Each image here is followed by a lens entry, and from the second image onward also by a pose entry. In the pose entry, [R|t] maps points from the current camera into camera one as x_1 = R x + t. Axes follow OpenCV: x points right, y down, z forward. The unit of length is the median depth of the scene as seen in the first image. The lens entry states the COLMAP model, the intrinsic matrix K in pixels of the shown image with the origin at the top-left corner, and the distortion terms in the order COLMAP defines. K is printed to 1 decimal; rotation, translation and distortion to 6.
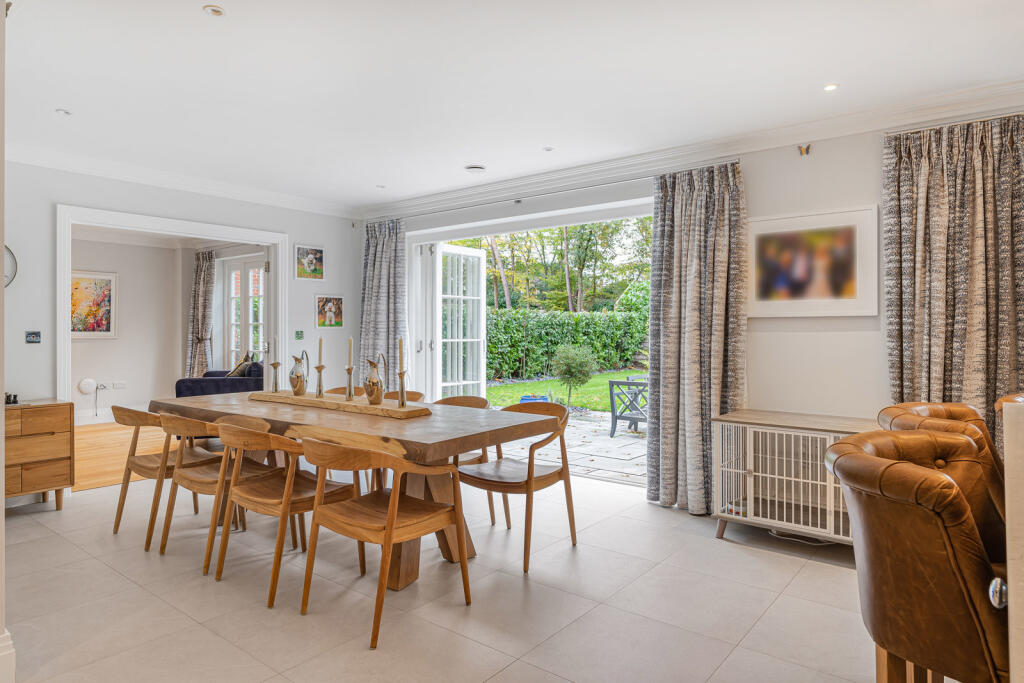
lens RADIAL K [[620.7, 0, 506.9], [0, 620.7, 331.3], [0, 0, 1]] dist [-0.001837, -0.002034]
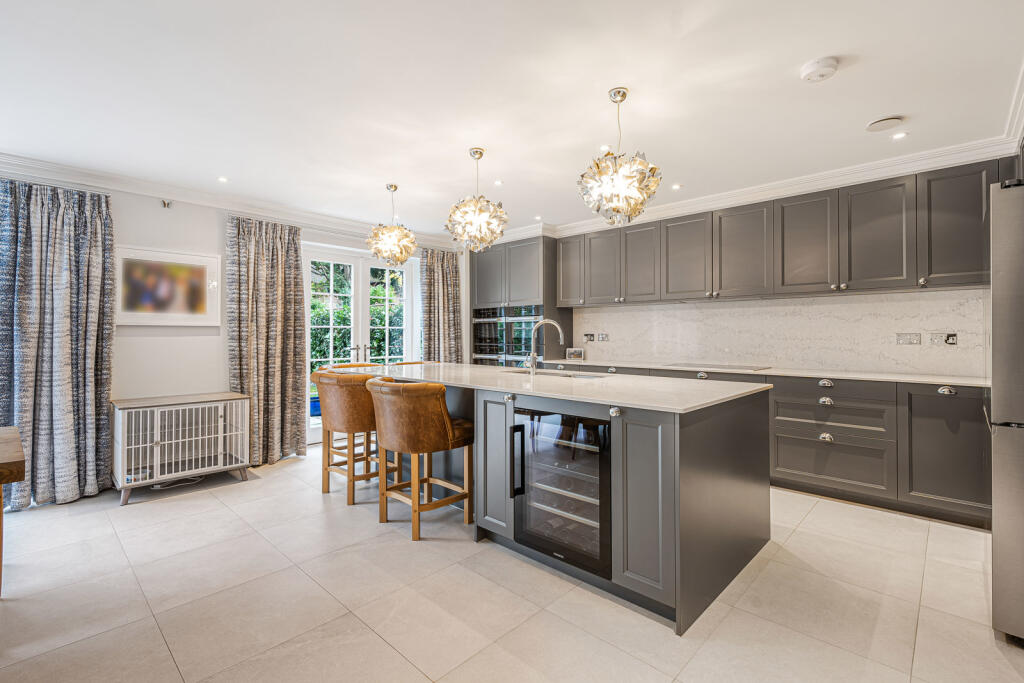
lens RADIAL K [[470.7, 0, 511.3], [0, 470.7, 335.9], [0, 0, 1]] dist [0.003206, -0.000800]
pose [[0.078460, -0.002687, 0.996914, -0.492722], [0.000595, 0.999996, 0.002648, -0.002863], [-0.996917, 0.000385, 0.078462, 0.153254]]
